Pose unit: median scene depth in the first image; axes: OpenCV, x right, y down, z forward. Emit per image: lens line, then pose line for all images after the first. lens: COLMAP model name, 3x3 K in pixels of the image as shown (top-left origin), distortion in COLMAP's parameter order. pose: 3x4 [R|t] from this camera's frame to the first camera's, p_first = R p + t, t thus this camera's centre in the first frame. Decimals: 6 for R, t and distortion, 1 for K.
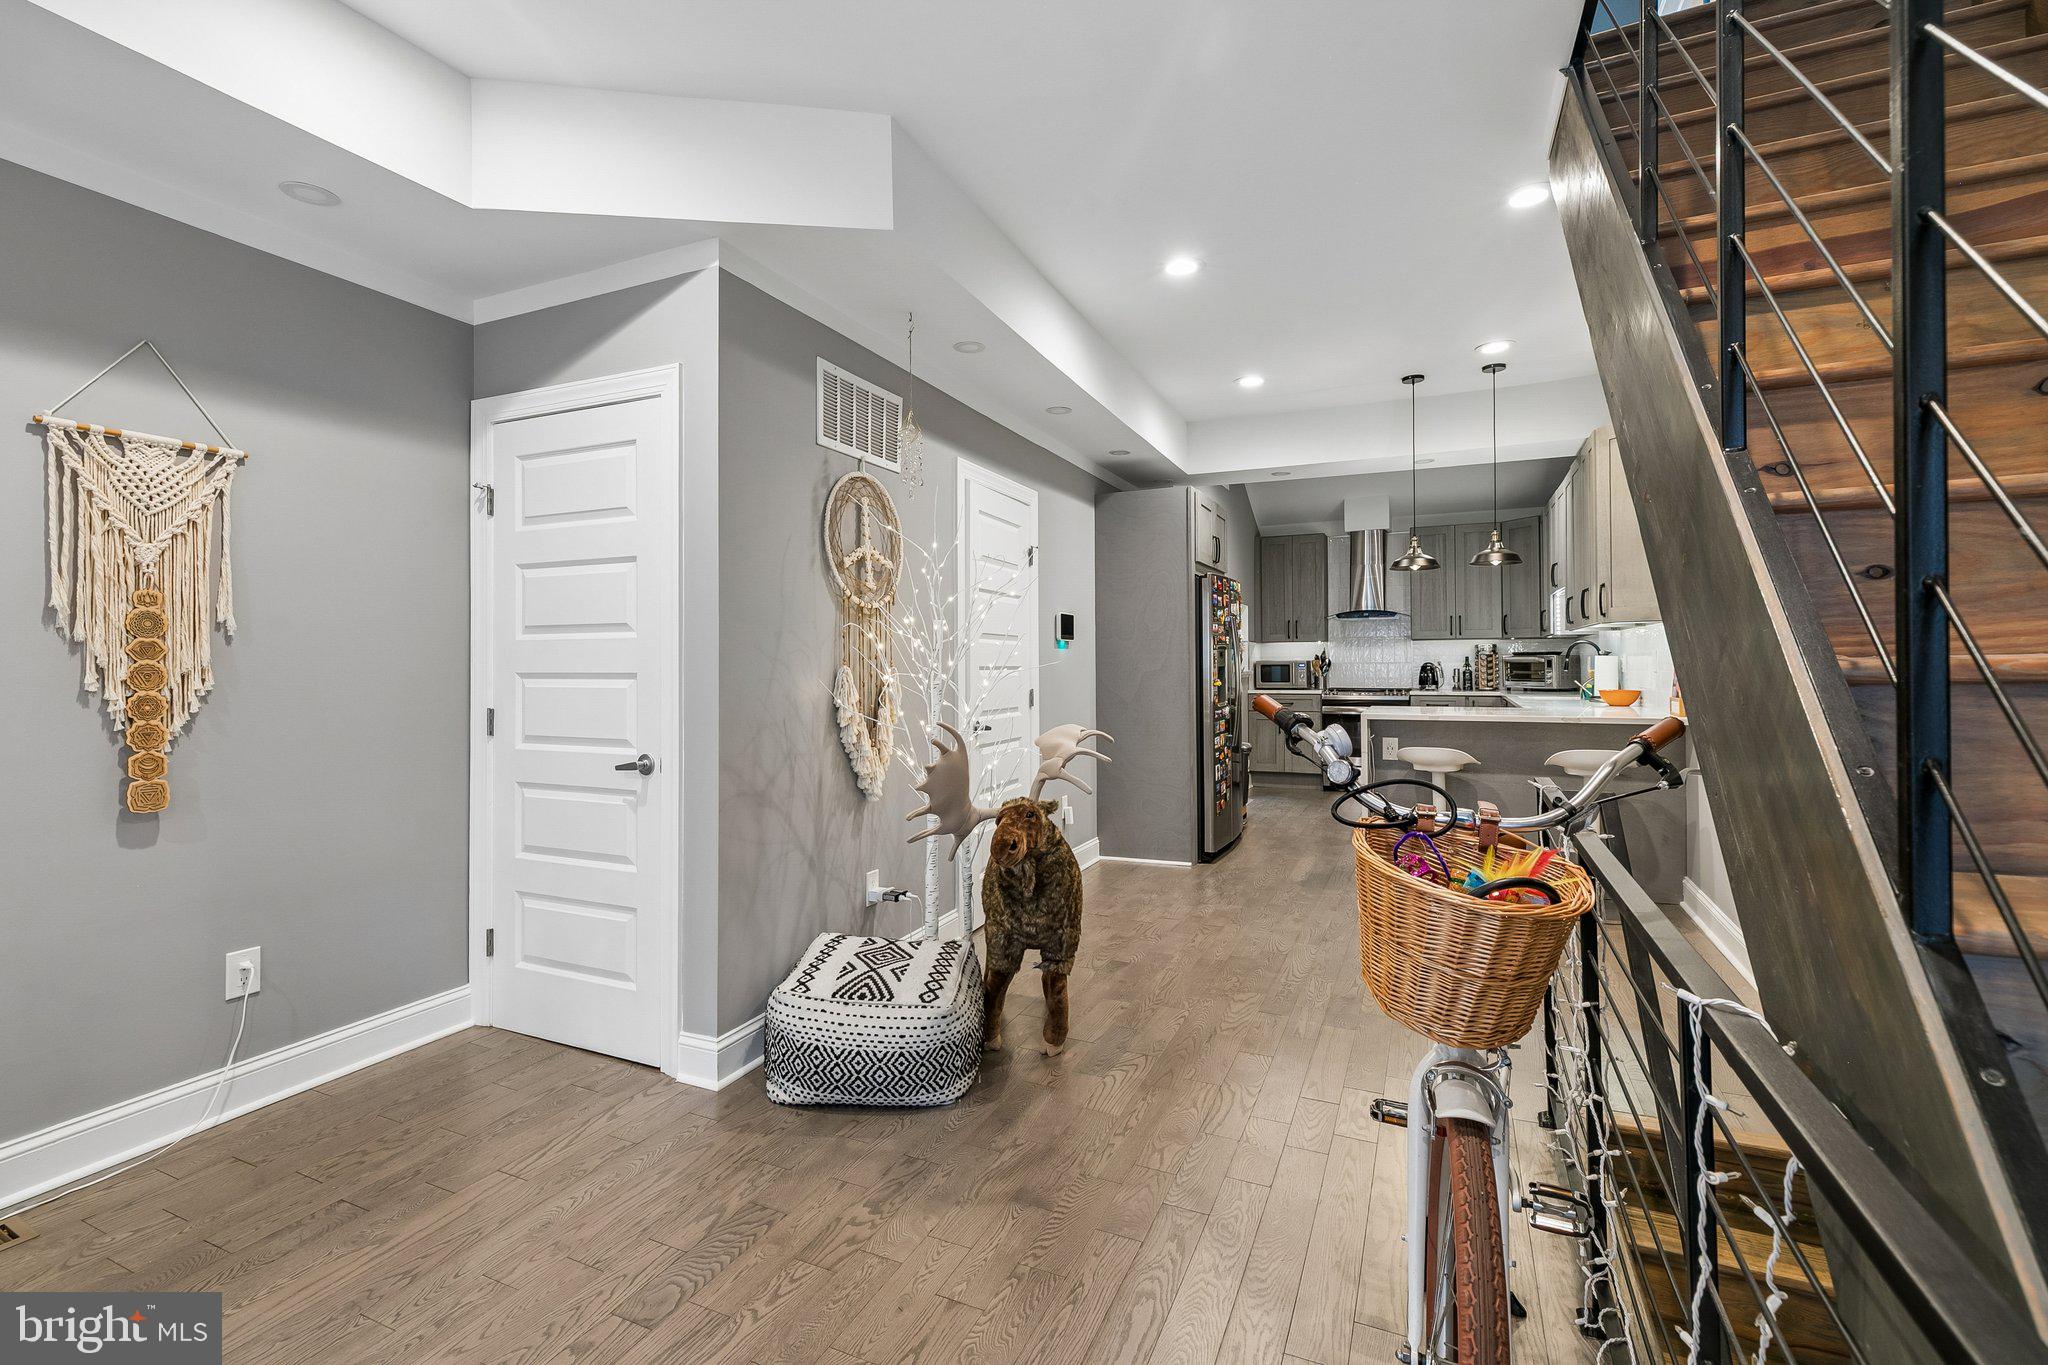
lens RADIAL K [[931.1, 0, 1002.0], [0, 931.1, 652.3], [0, 0, 1]] dist [0.004292, -0.001910]
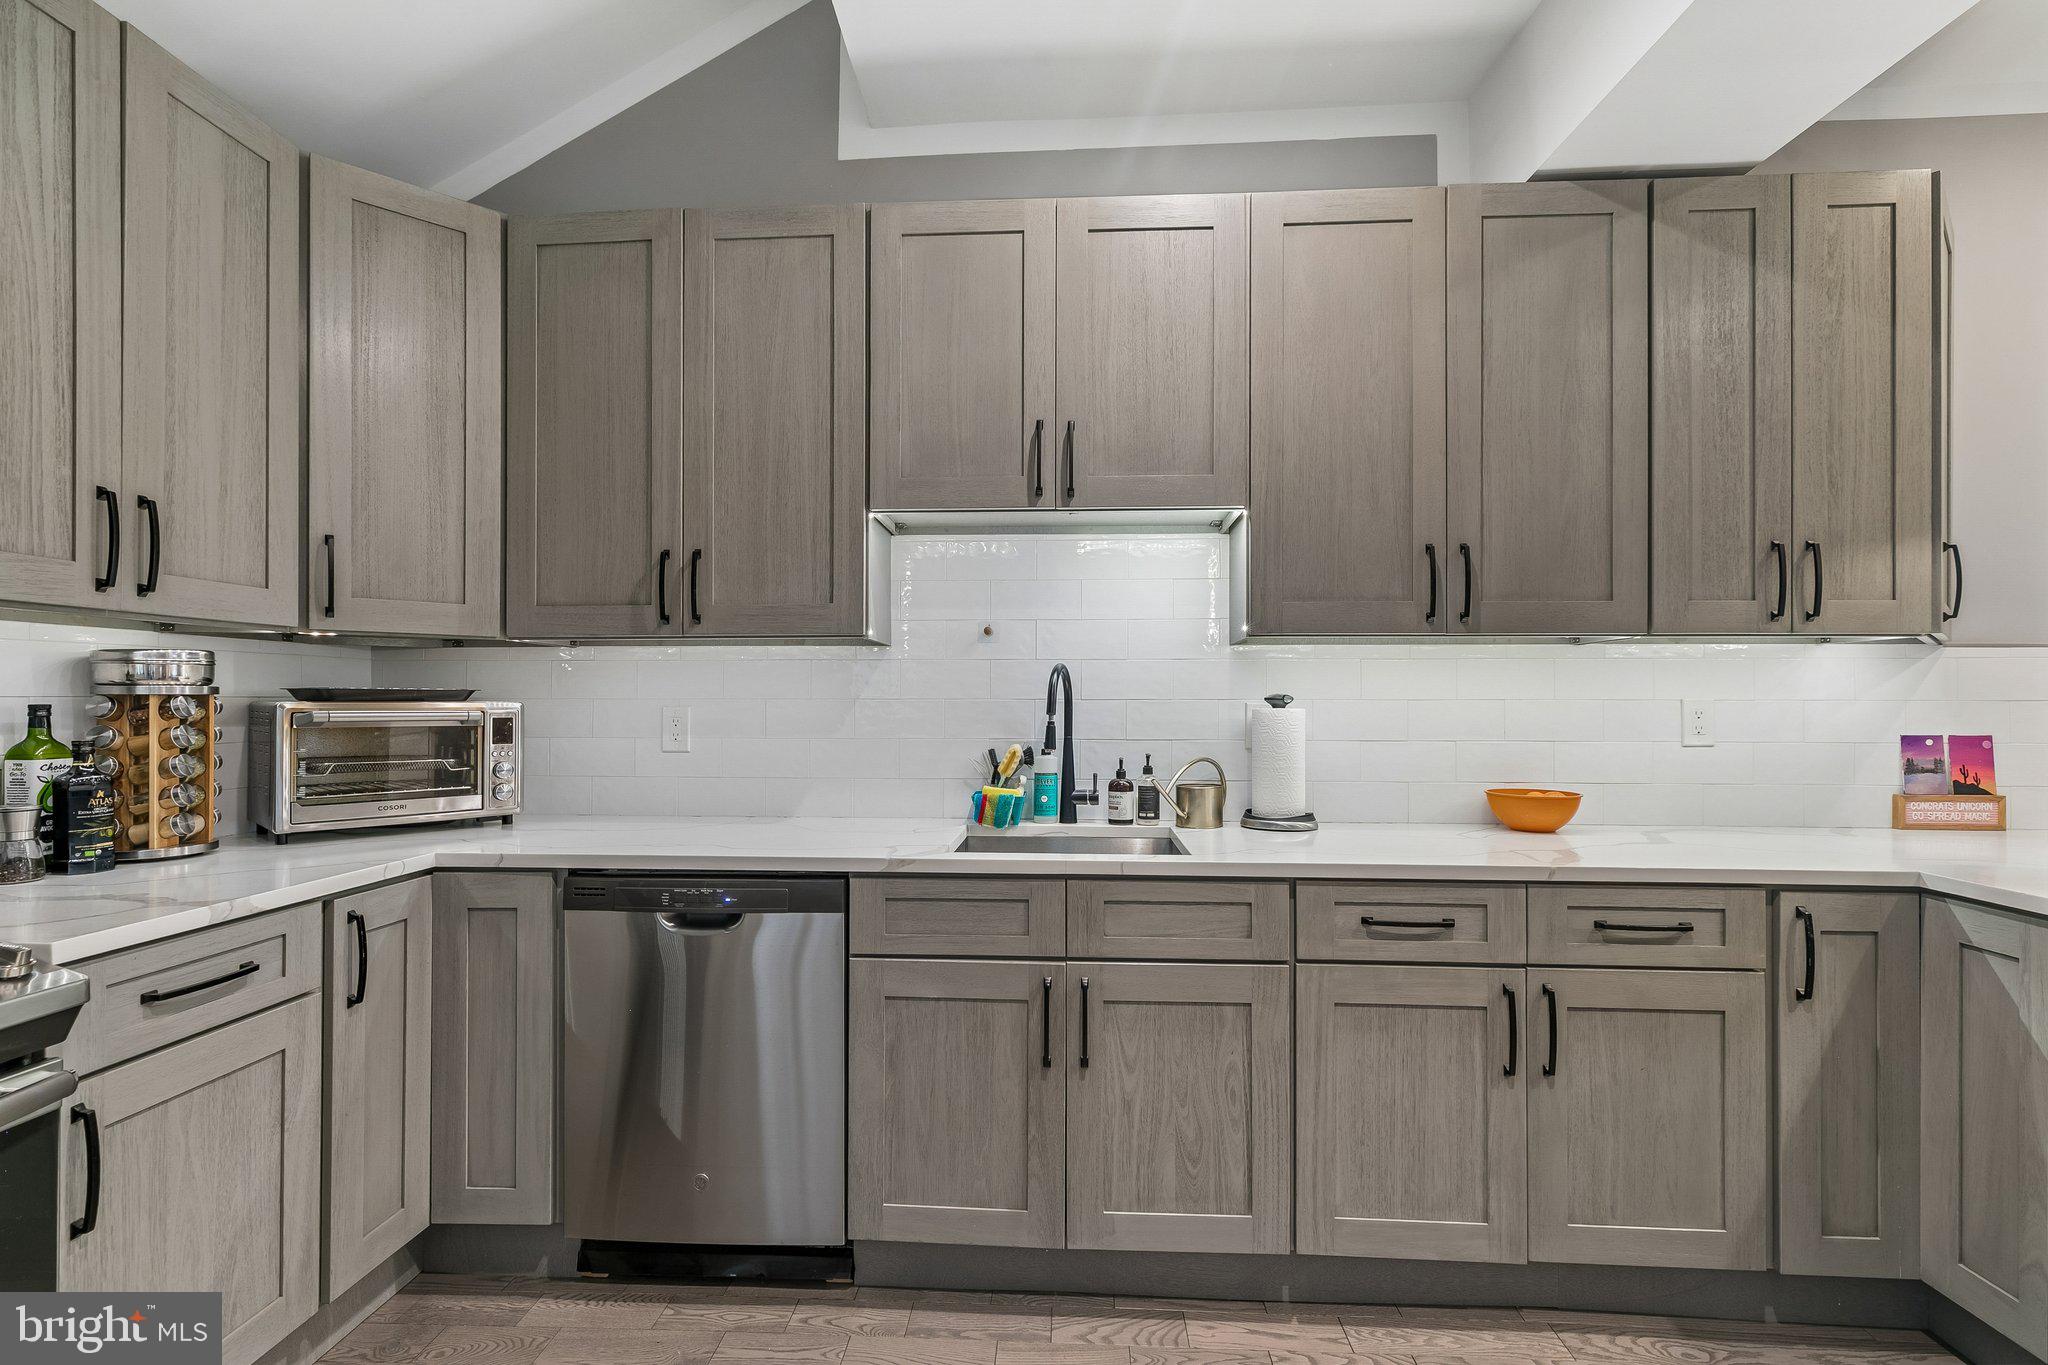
lens RADIAL K [[931.1, 0, 1028.5], [0, 931.1, 692.7], [0, 0, 1]] dist [0.004292, -0.001910]
pose [[-0.384778, 0.008758, 0.922968, 0.340222], [-0.010310, 0.999852, -0.013786, 0.003852], [-0.922952, -0.014820, -0.384631, 1.291566]]
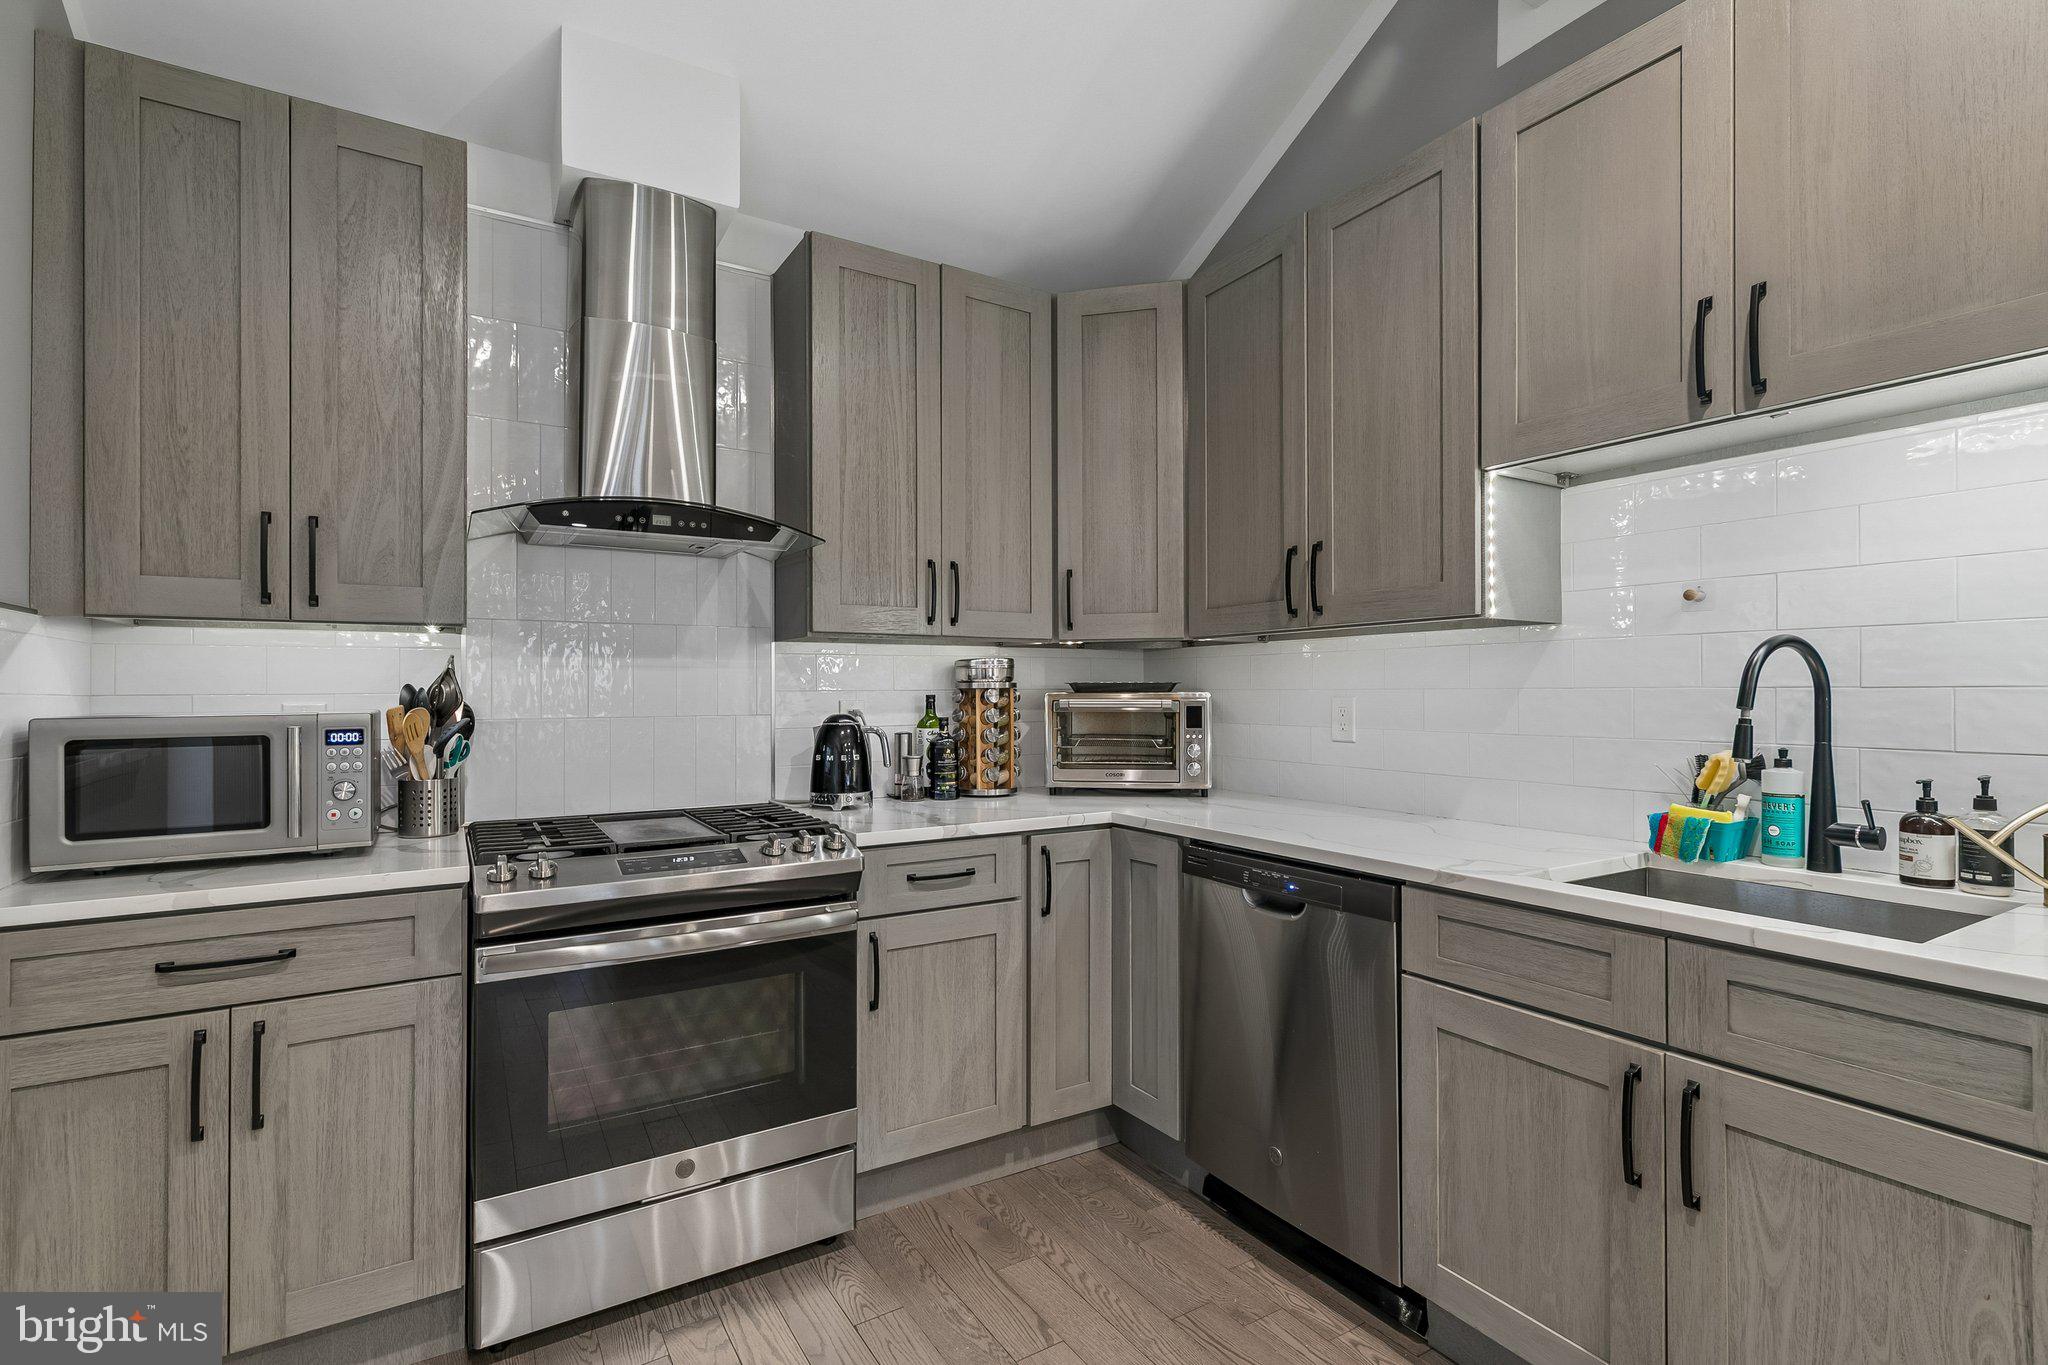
lens RADIAL K [[931.1, 0, 1020.0], [0, 931.1, 688.4], [0, 0, 1]] dist [0.004292, -0.001910]
pose [[0.539928, 0.007113, 0.841681, 0.351085], [-0.008759, 0.999958, -0.002832, 0.004278], [-0.841666, -0.005843, 0.539967, 1.166498]]
